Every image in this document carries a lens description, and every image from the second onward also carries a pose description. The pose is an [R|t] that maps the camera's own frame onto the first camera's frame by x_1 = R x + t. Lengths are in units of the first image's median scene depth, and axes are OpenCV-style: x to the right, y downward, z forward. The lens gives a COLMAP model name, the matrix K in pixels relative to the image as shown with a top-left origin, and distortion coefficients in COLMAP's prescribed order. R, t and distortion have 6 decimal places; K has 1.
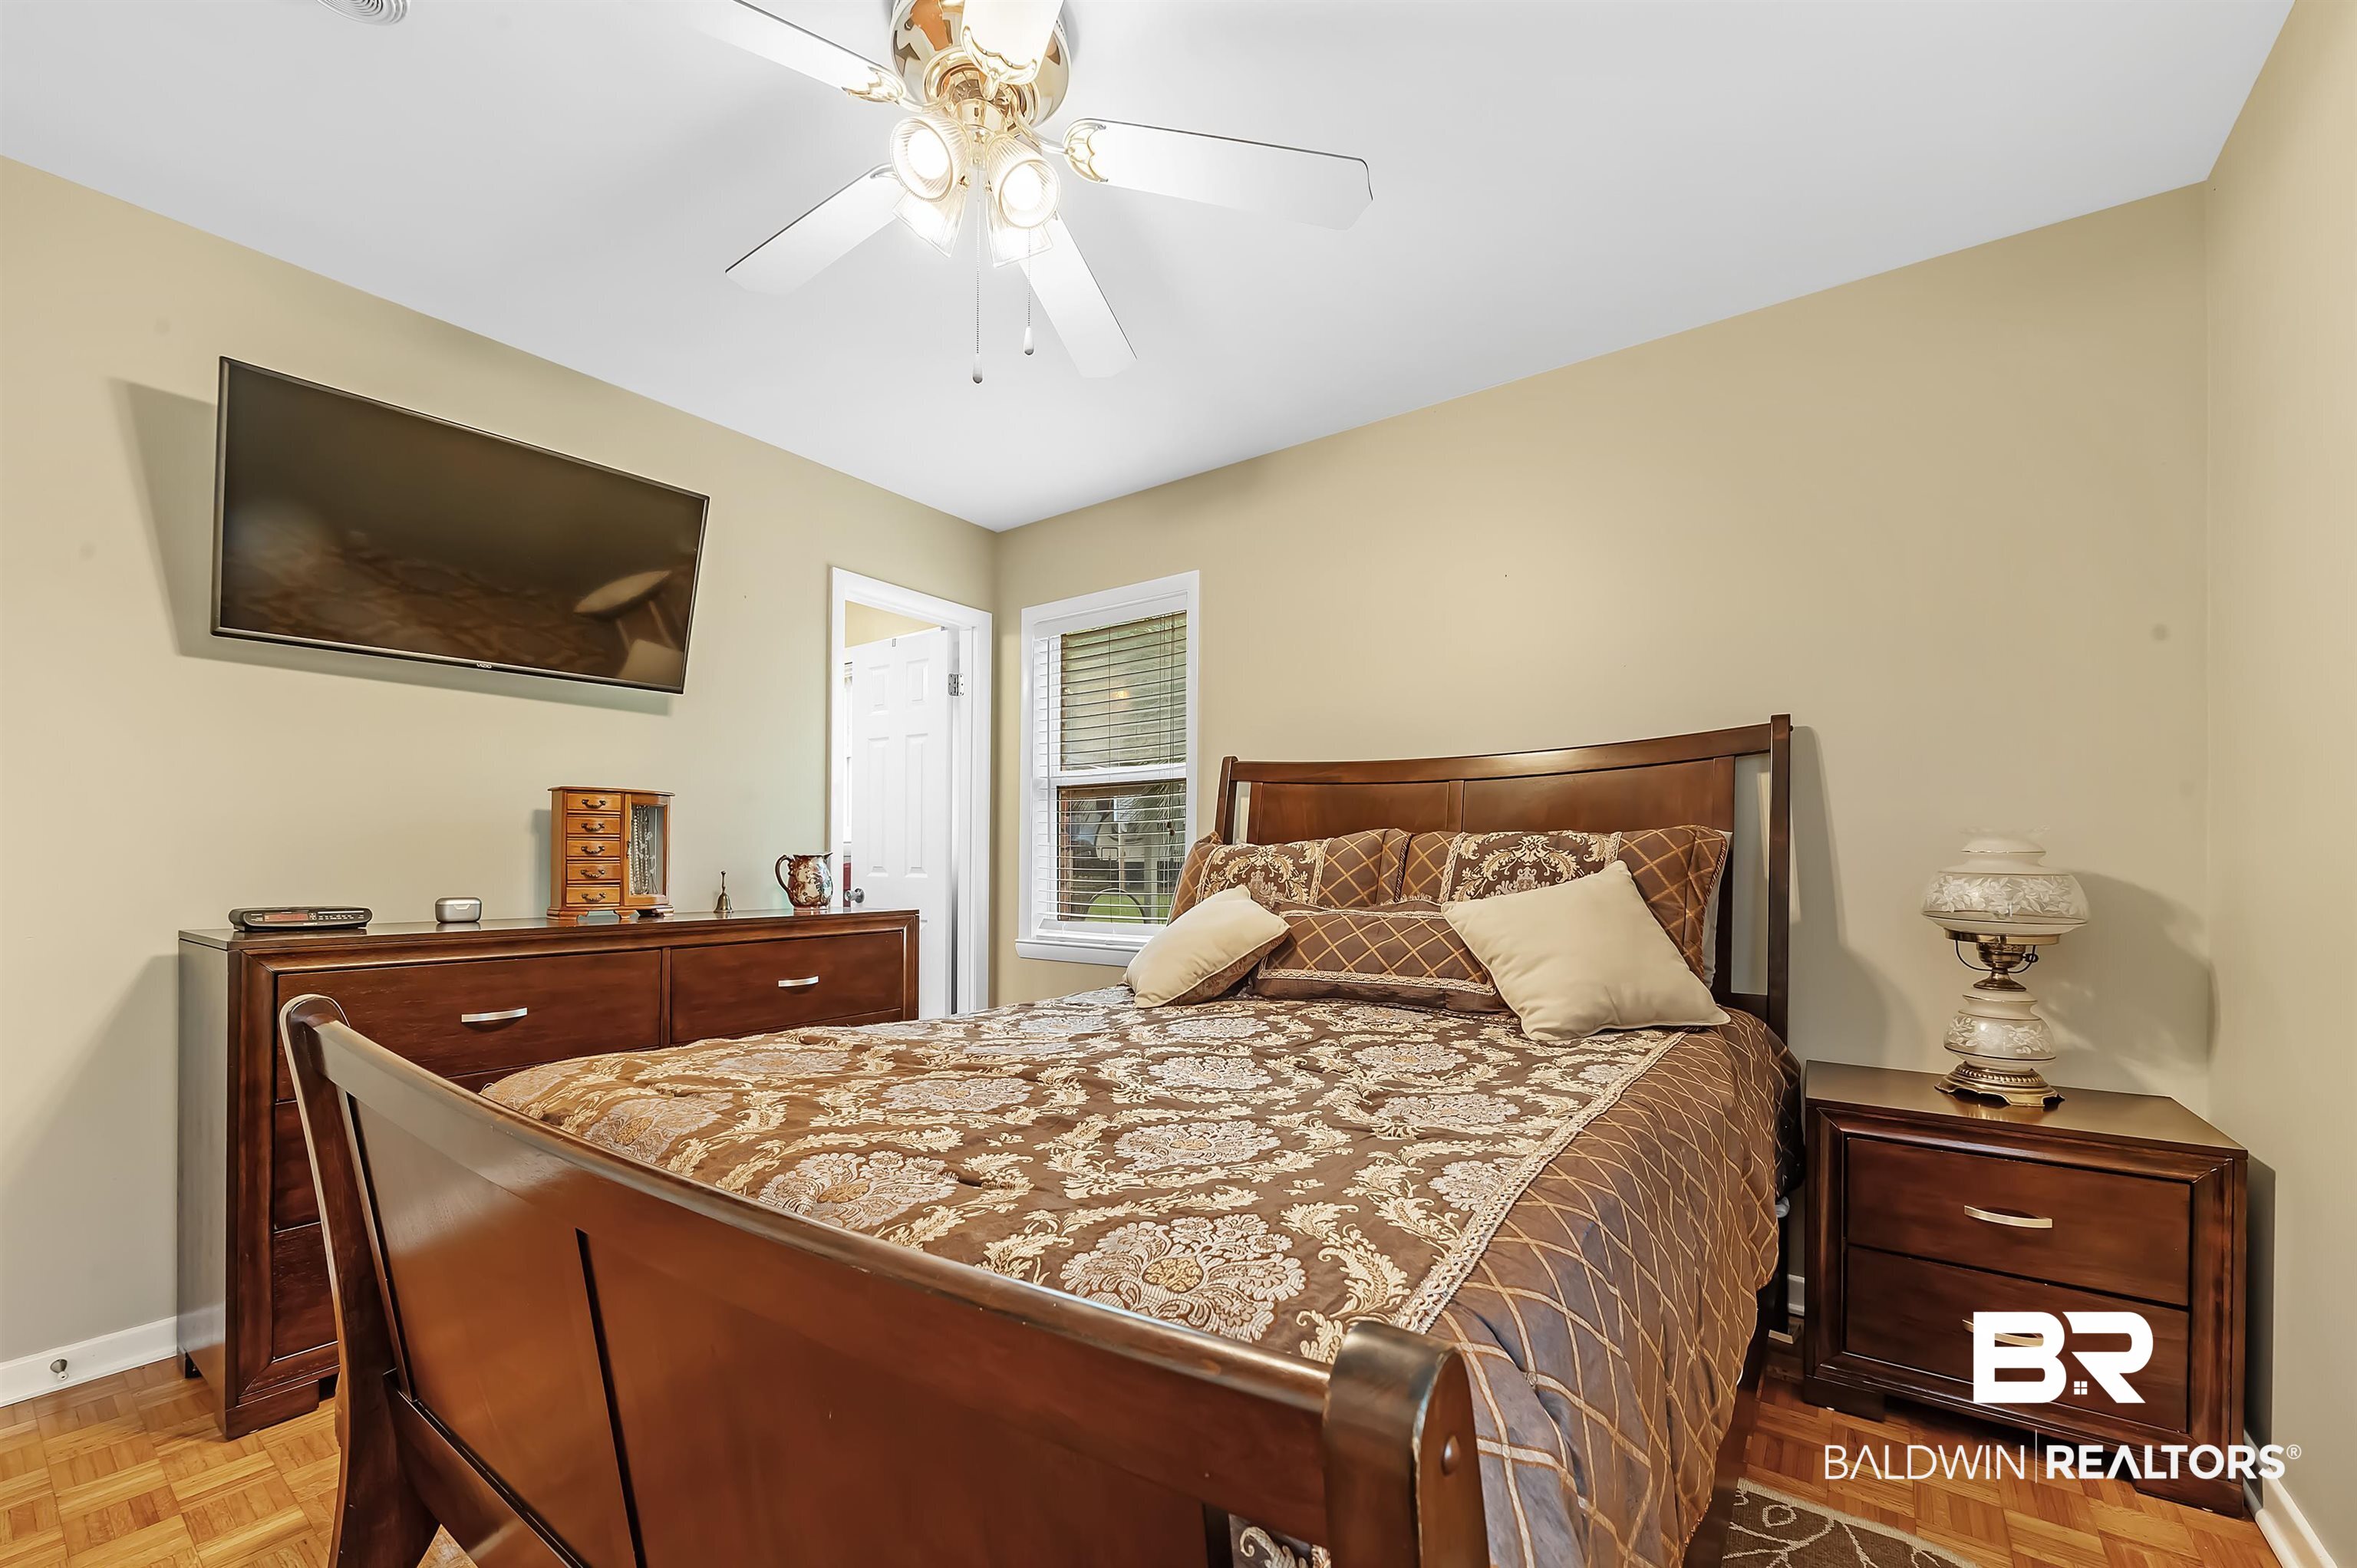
lens RADIAL K [[928.8, 0, 1193.4], [0, 928.8, 857.1], [0, 0, 1]] dist [-0.010298, -0.000087]
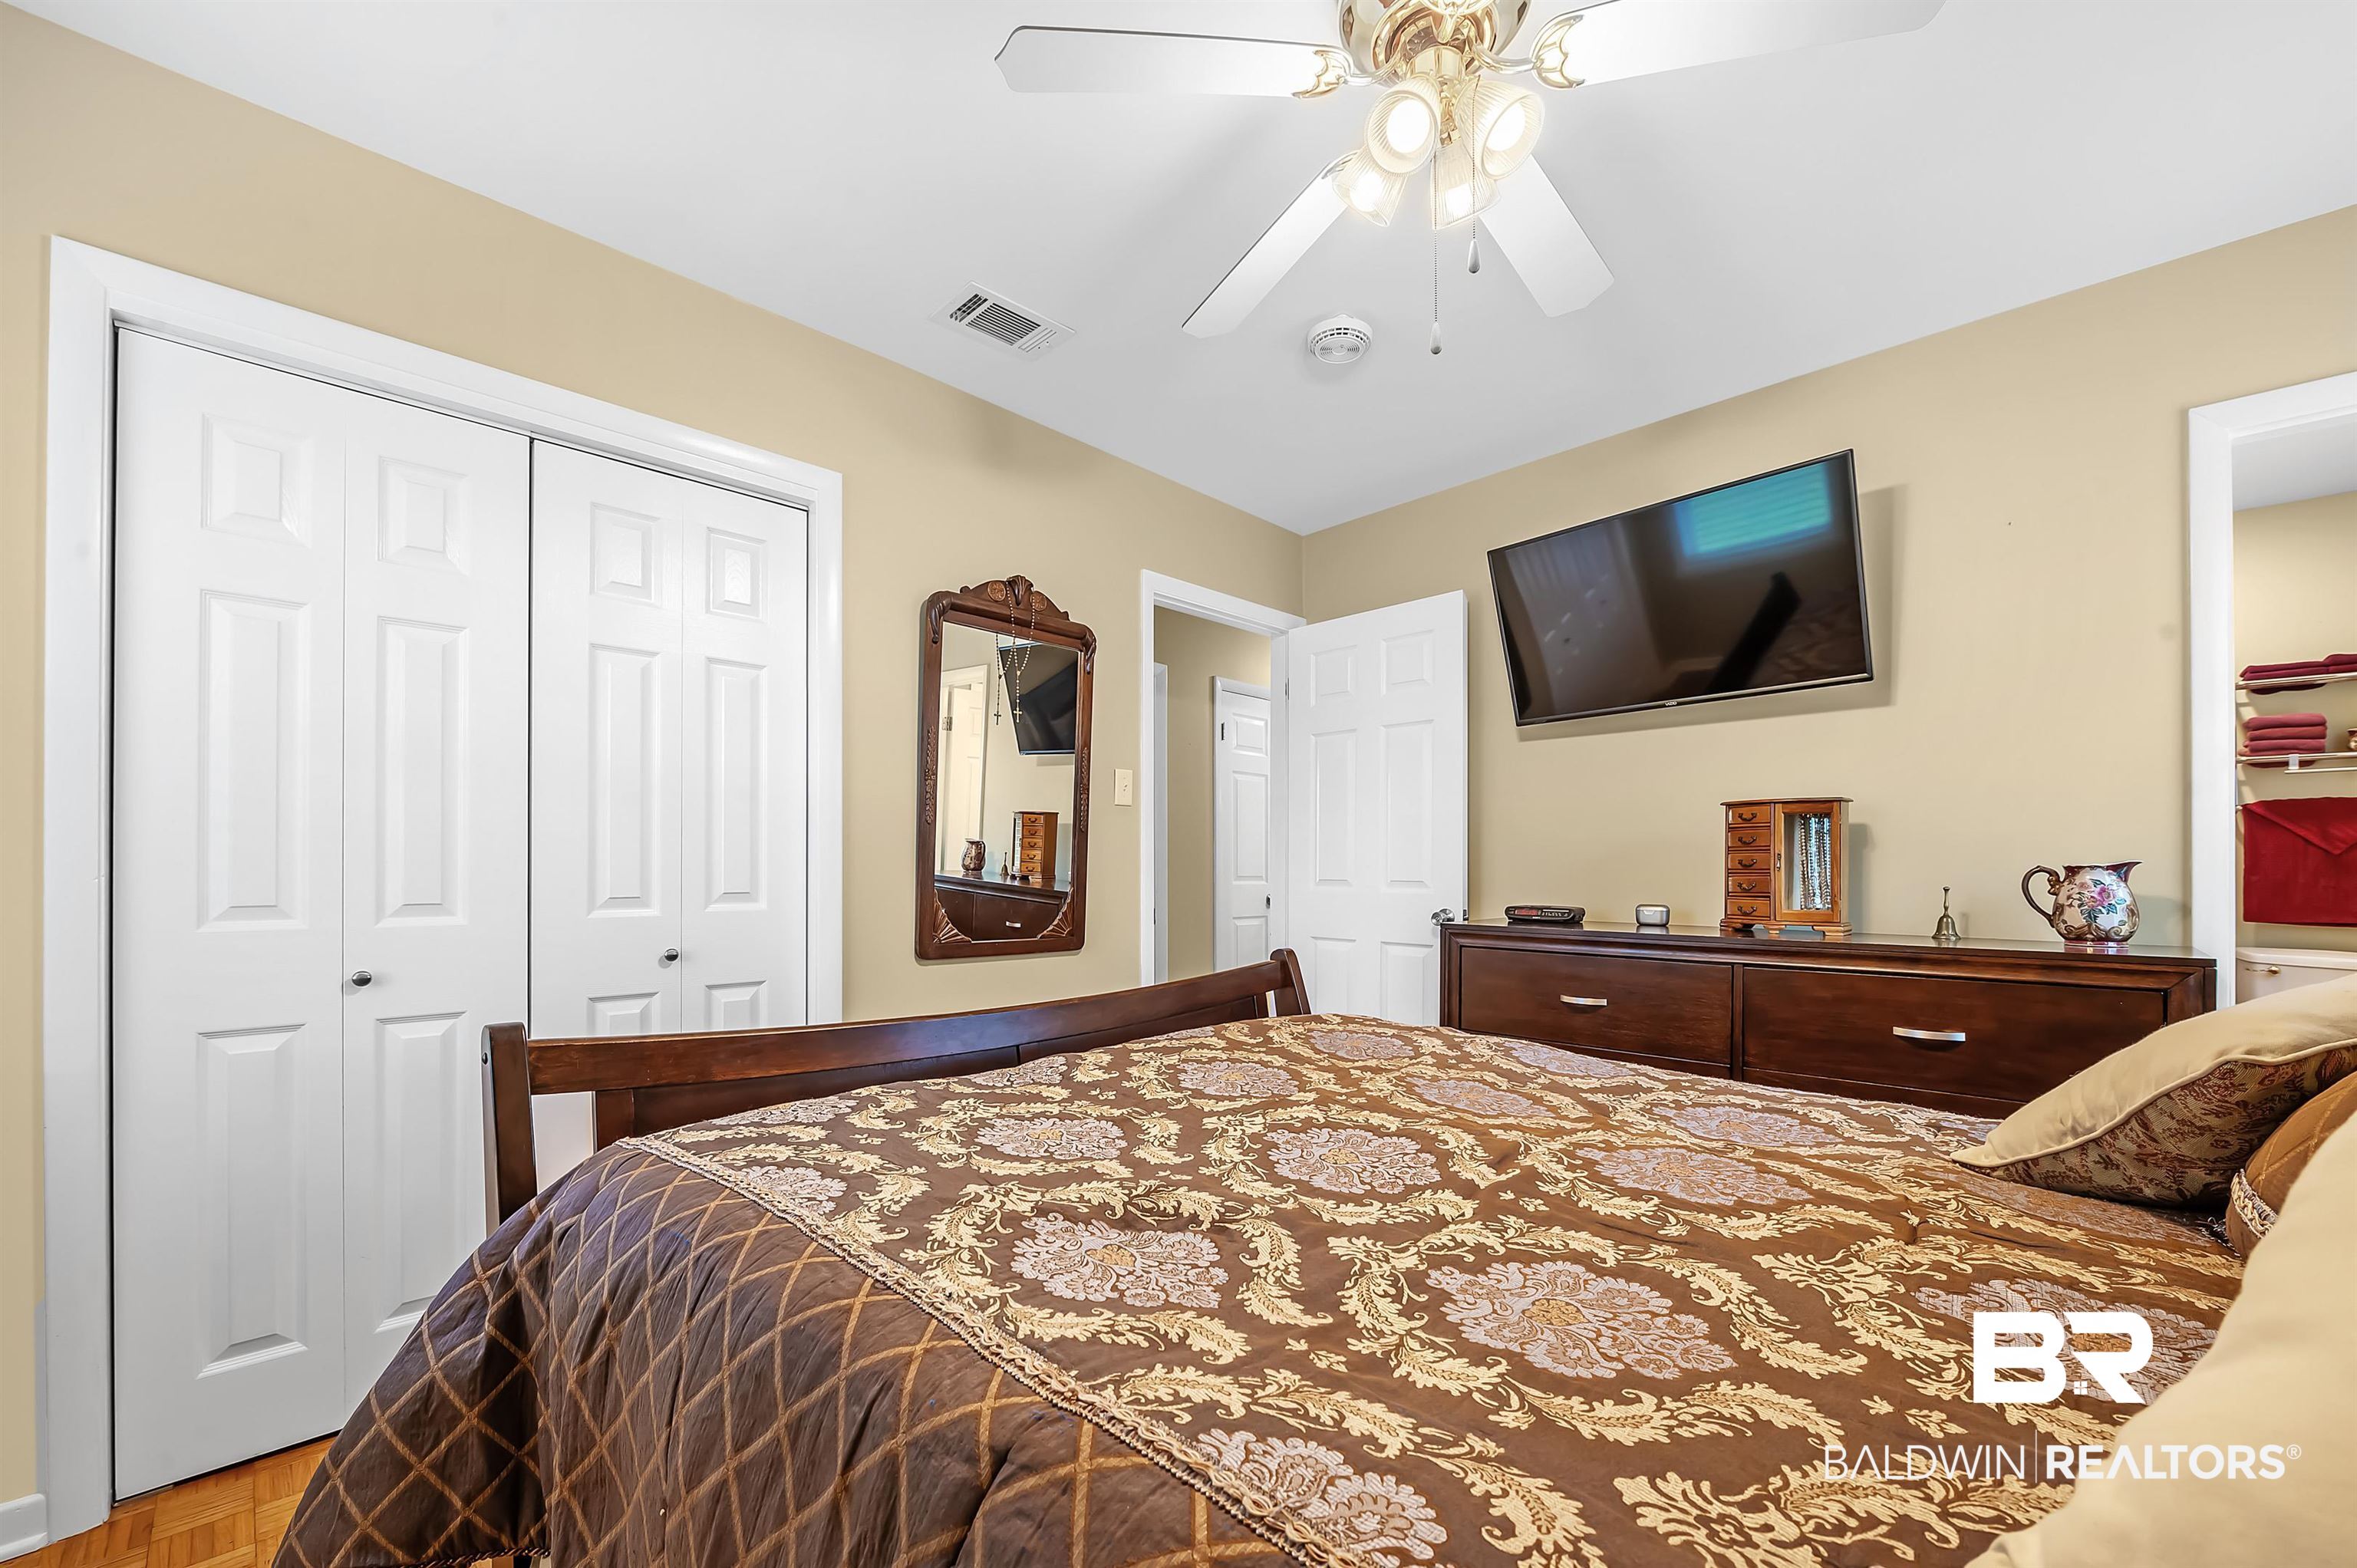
lens RADIAL K [[928.8, 0, 1185.0], [0, 928.8, 872.1], [0, 0, 1]] dist [-0.010298, -0.000087]
pose [[-0.145108, 0.001474, -0.989415, 0.474147], [0.005303, 0.999986, 0.000712, -0.002277], [0.989402, -0.005144, -0.145114, 0.587761]]
